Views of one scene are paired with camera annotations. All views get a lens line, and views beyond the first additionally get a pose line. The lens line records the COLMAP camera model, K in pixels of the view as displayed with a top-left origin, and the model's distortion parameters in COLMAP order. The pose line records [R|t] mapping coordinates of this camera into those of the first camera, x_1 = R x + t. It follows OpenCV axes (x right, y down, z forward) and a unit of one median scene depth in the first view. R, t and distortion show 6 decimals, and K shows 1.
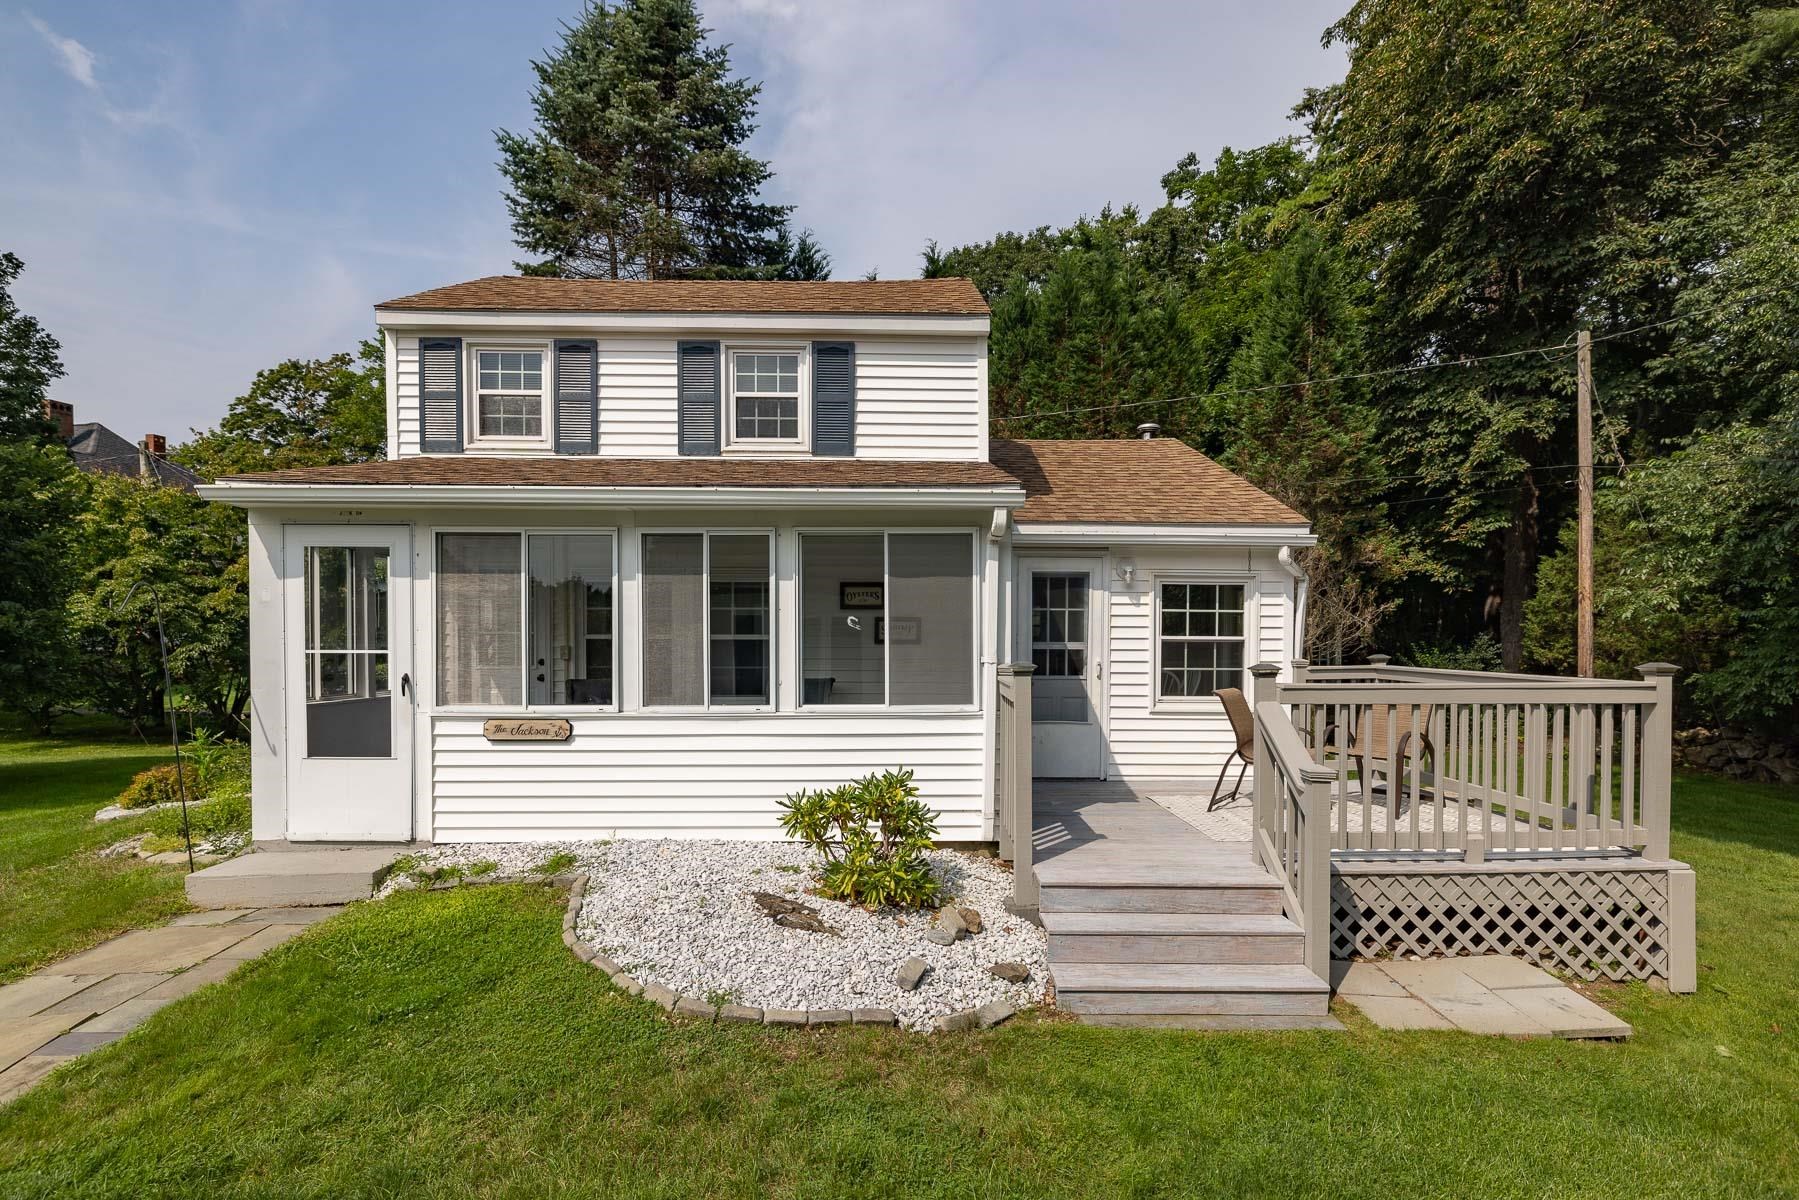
lens RADIAL K [[881.2, 0, 903.2], [0, 881.2, 662.0], [0, 0, 1]] dist [-0.001521, 0.000223]
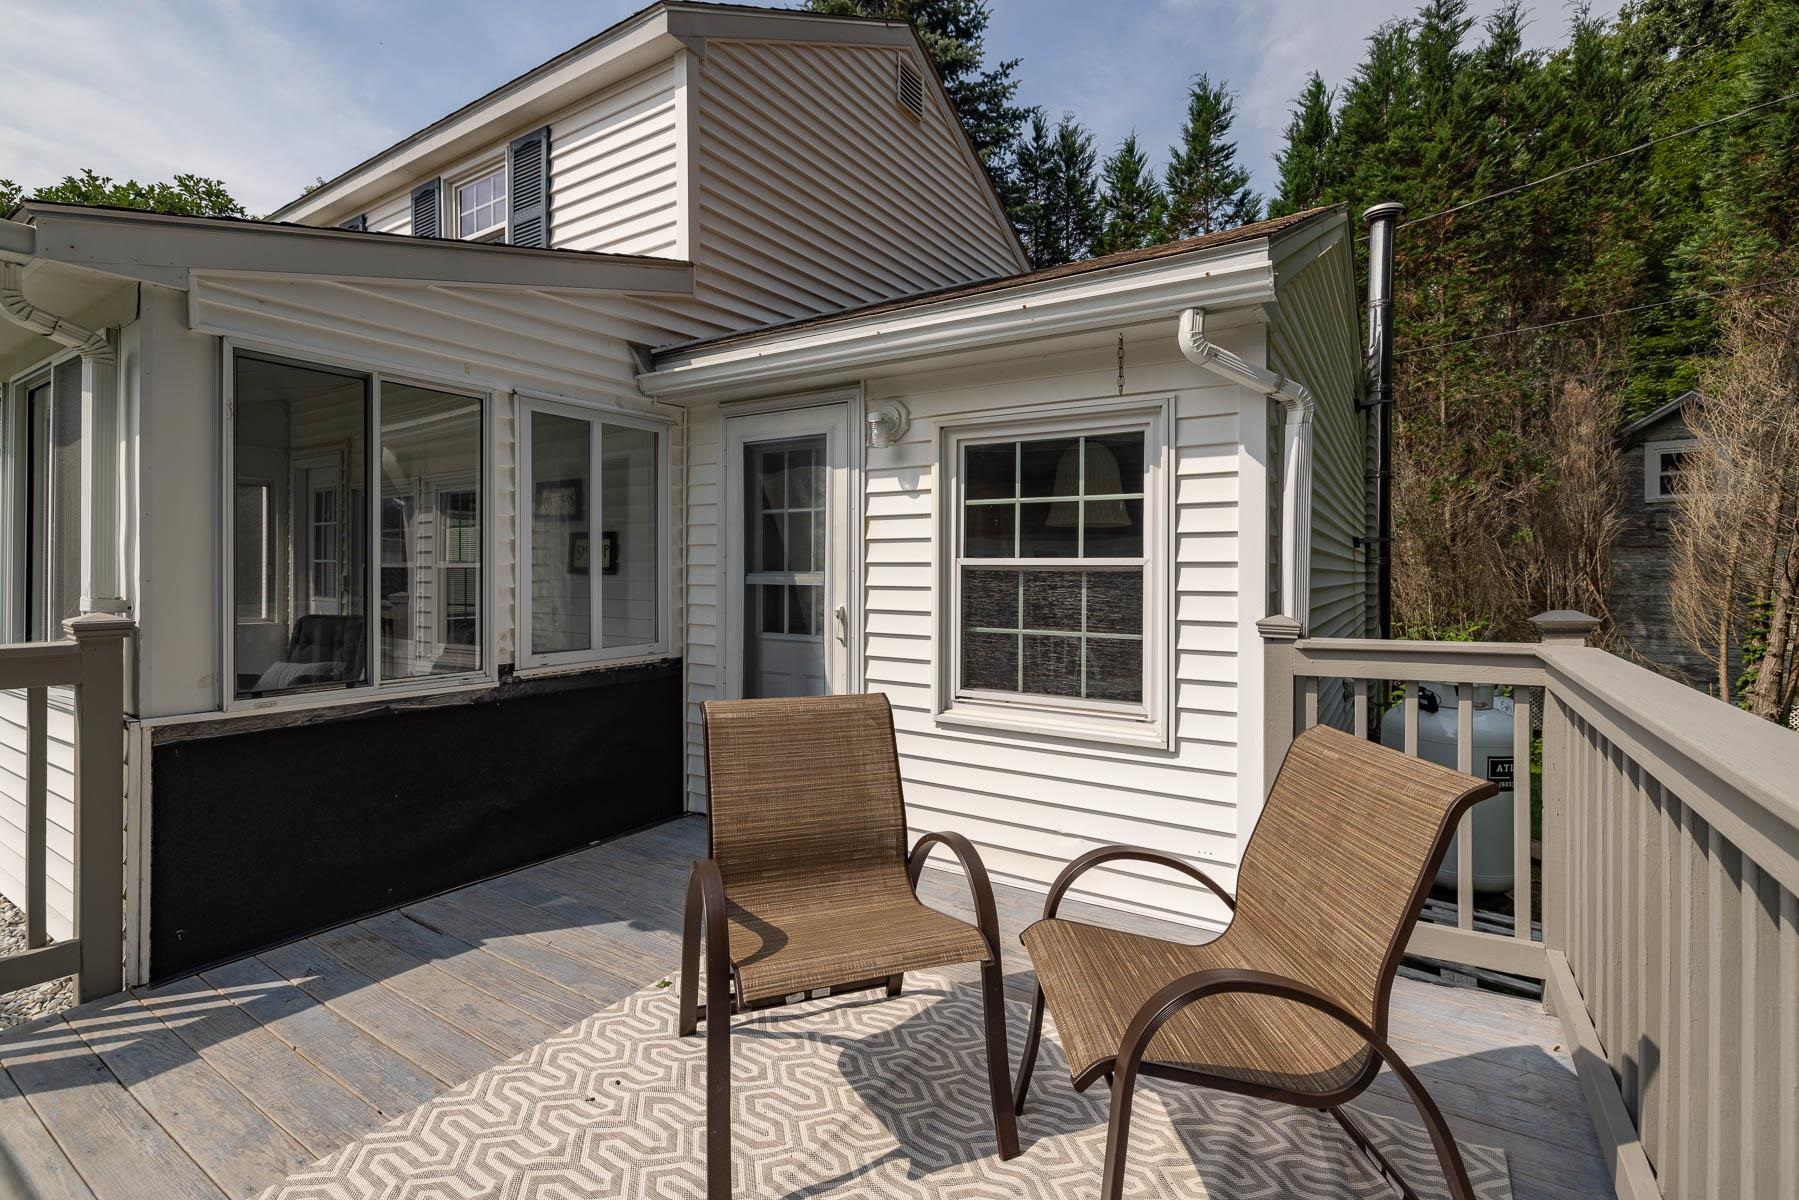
lens RADIAL K [[801.5, 0, 903.9], [0, 801.5, 572.9], [0, 0, 1]] dist [-0.003136, -0.000317]
pose [[0.840468, 0.000743, -0.541860, 0.503481], [-0.014205, 0.999686, -0.020662, -0.012960], [0.541674, 0.025063, 0.840215, 0.641441]]
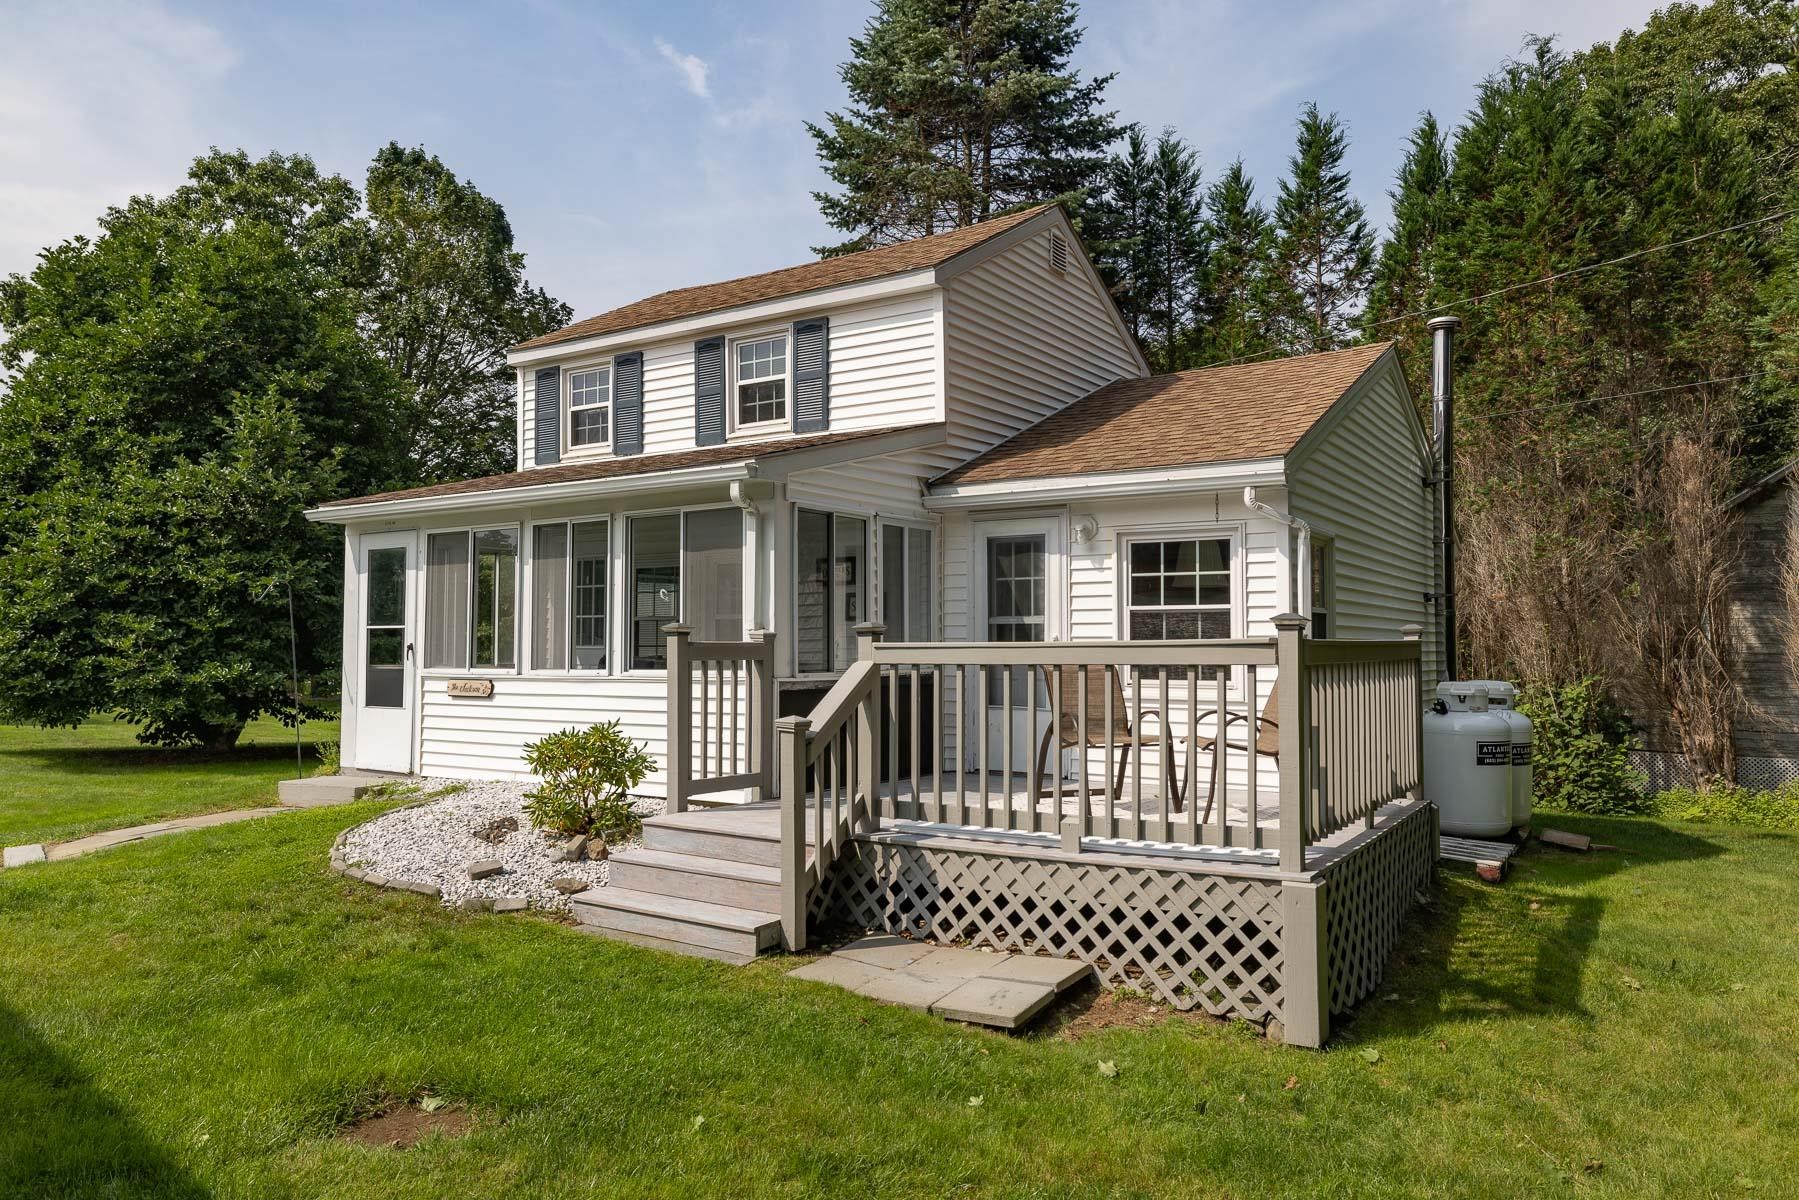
lens RADIAL K [[1183.8, 0, 899.5], [0, 1183.8, 600.0], [0, 0, 1]] dist [0.006255, 0.001599]
pose [[0.830708, -0.025017, -0.556146, 0.742641], [-0.010849, 0.998073, -0.061101, 0.035369], [0.556602, 0.056790, 0.828836, -0.040049]]
